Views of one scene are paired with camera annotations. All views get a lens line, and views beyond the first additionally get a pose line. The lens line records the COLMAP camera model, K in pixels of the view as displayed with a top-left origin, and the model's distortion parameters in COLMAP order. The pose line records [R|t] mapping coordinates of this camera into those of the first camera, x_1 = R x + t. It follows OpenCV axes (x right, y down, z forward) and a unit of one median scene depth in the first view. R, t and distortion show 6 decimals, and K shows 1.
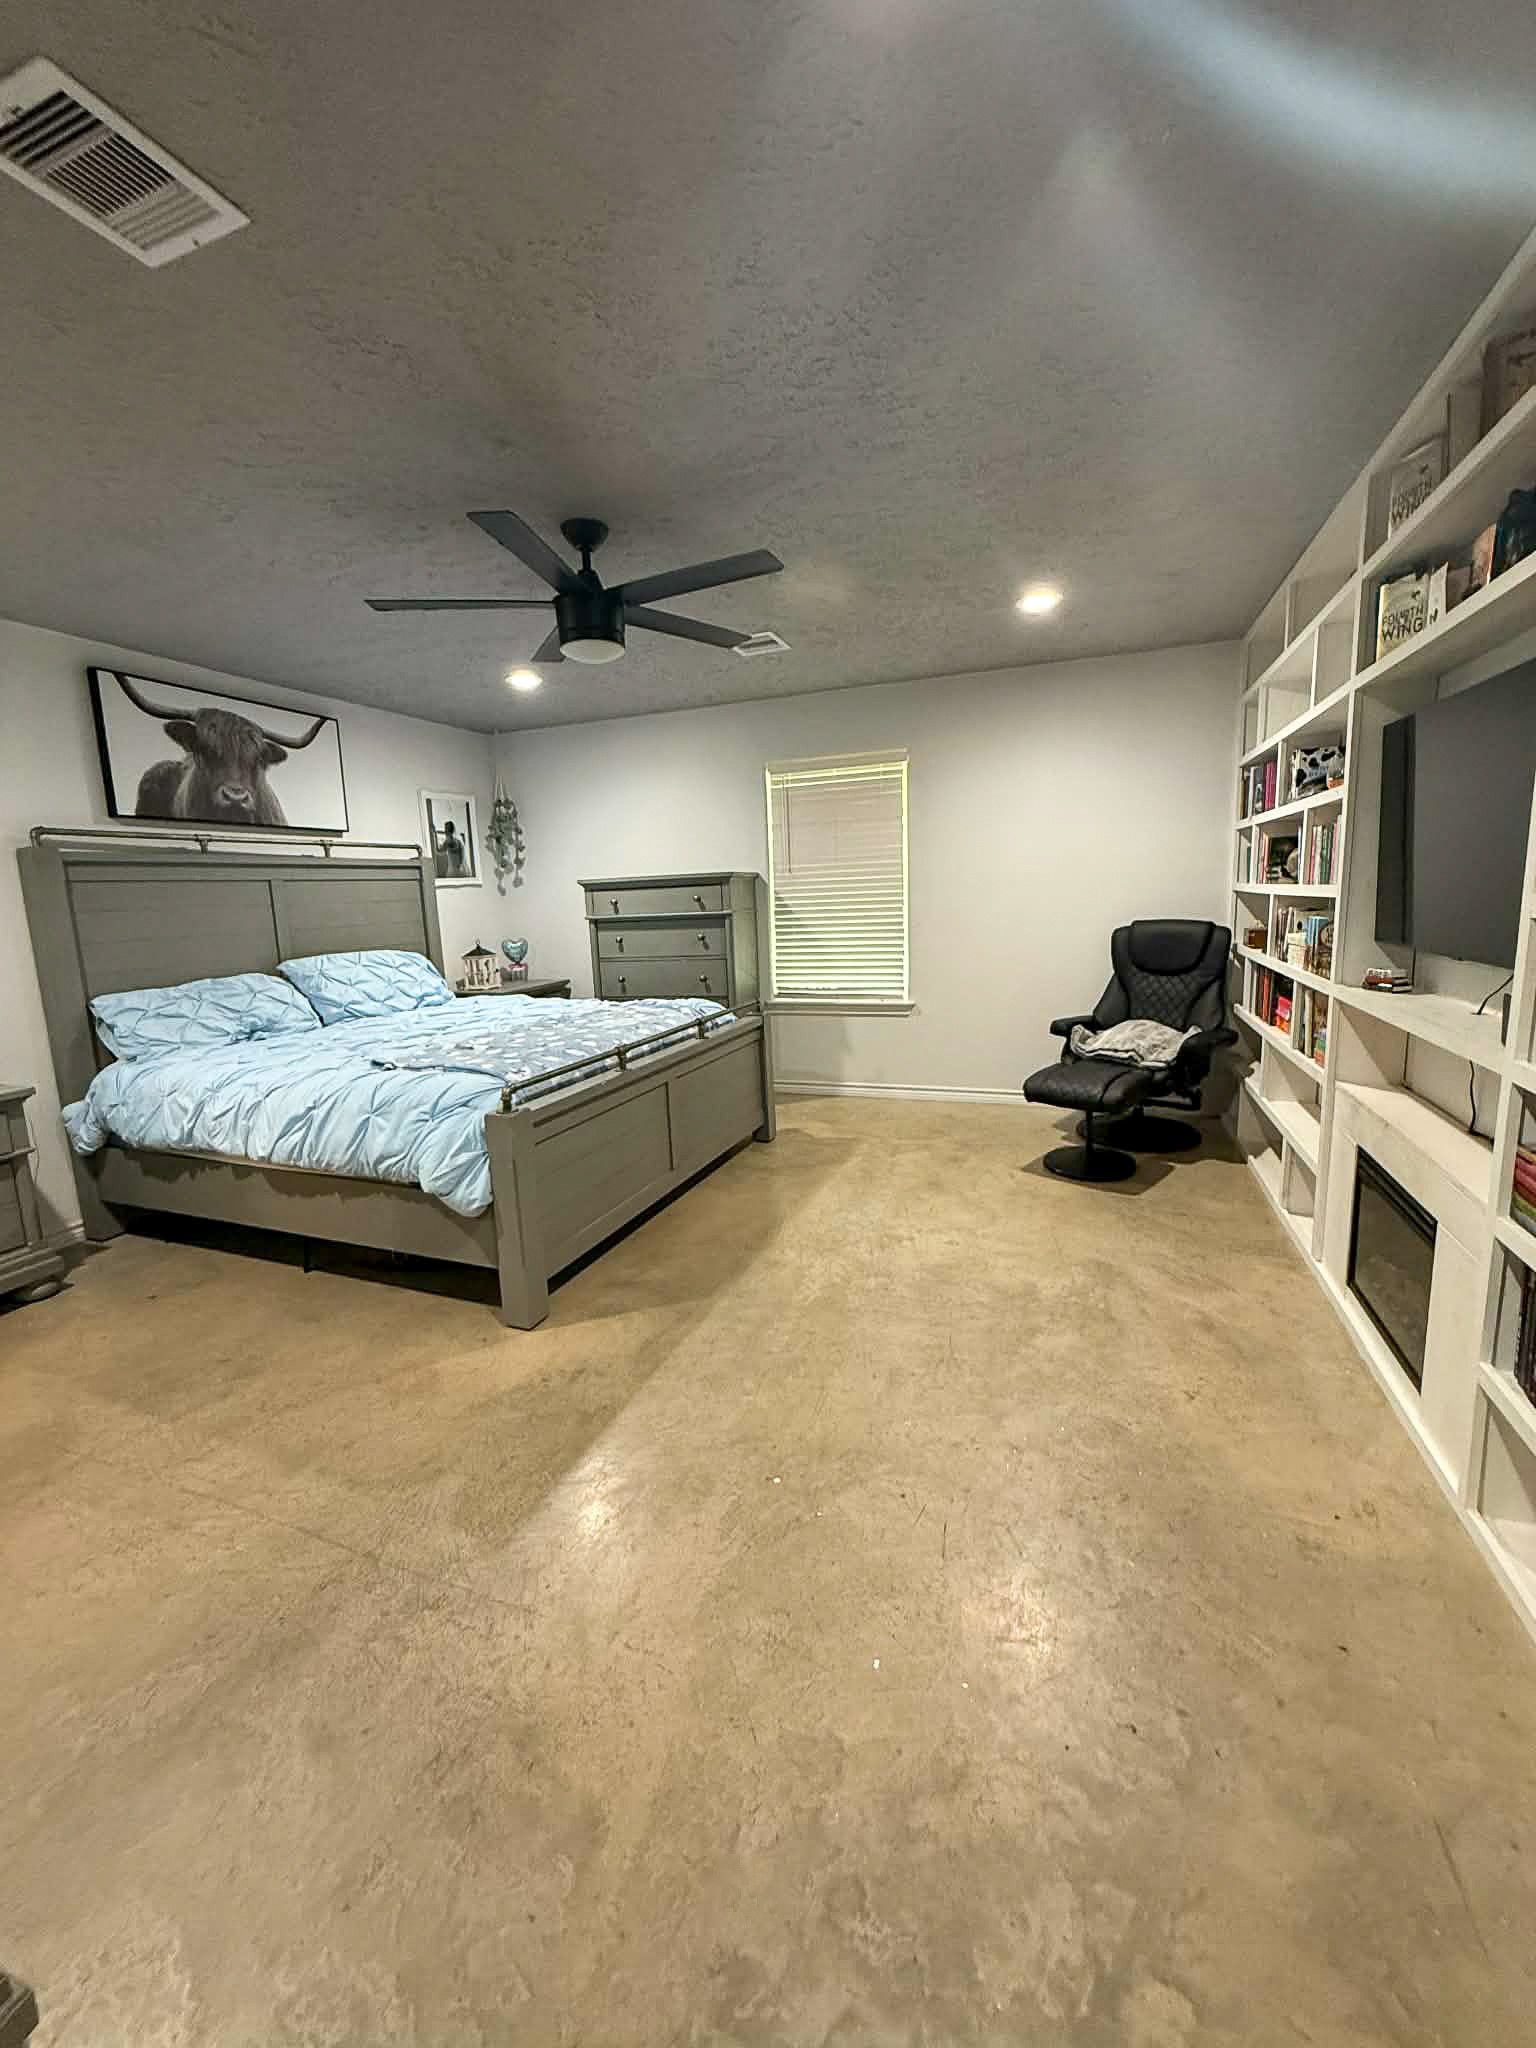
lens RADIAL K [[824.6, 0, 767.0], [0, 824.6, 1016.3], [0, 0, 1]] dist [0.002571, 0.000224]
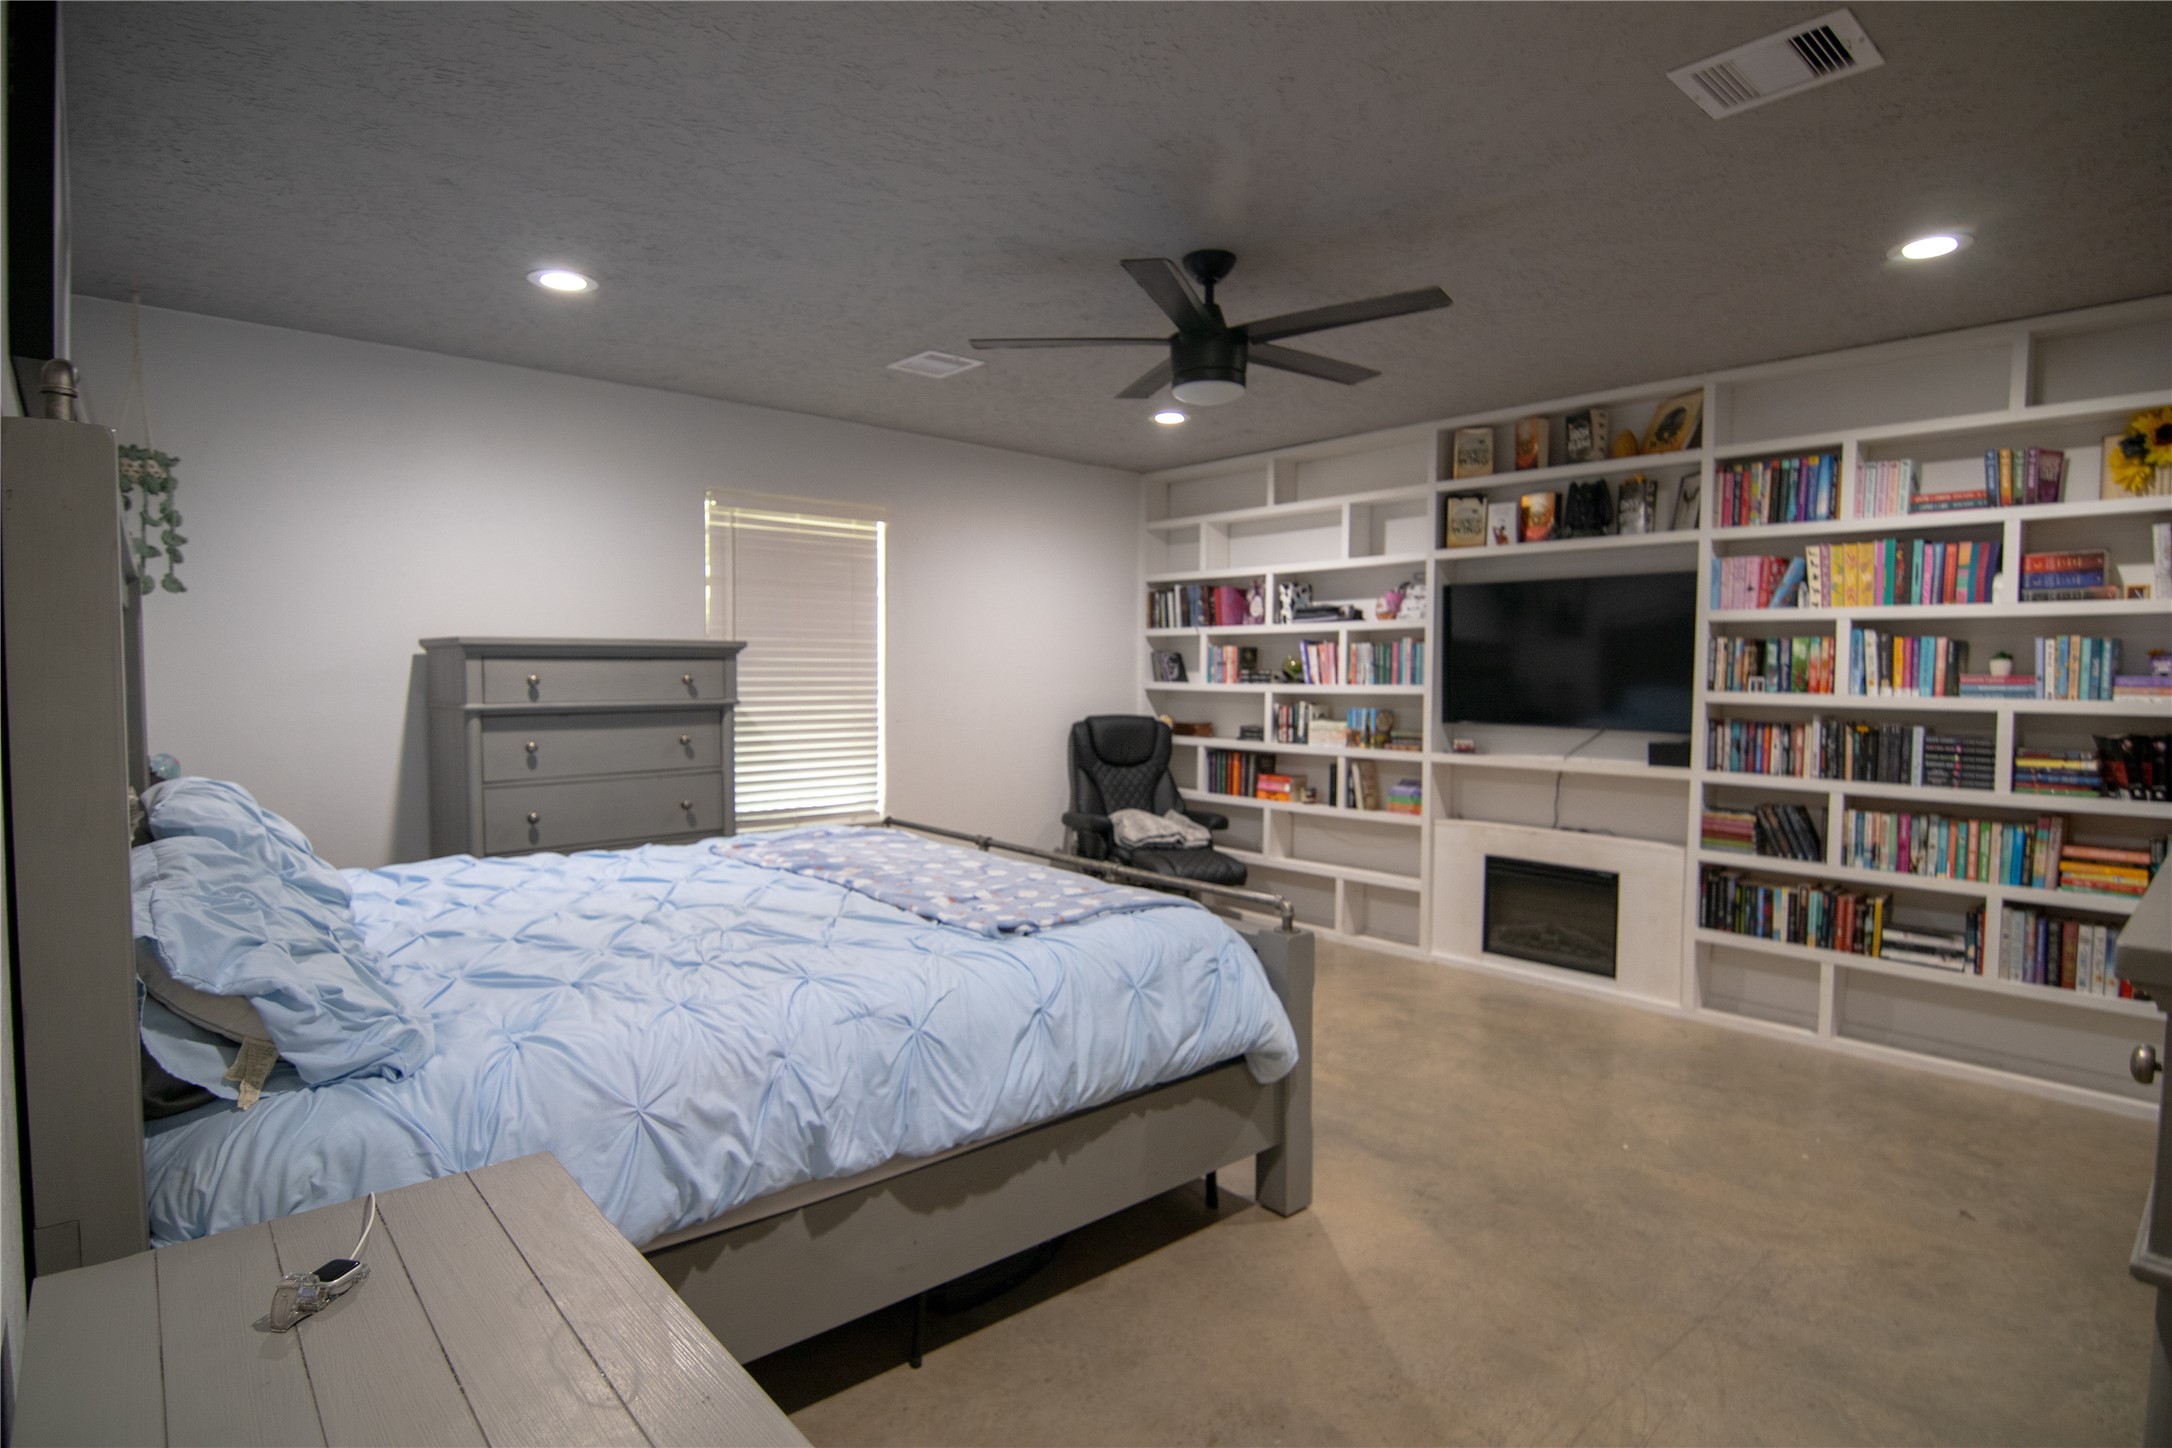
lens RADIAL K [[1113.2, 0, 1083.3], [0, 1113.2, 729.3], [0, 0, 1]] dist [-0.014613, -0.000677]
pose [[0.455622, -0.003291, 0.890167, -0.810909], [0.112786, 0.992148, -0.054060, -0.026132], [-0.883000, 0.125029, 0.452415, 0.392082]]
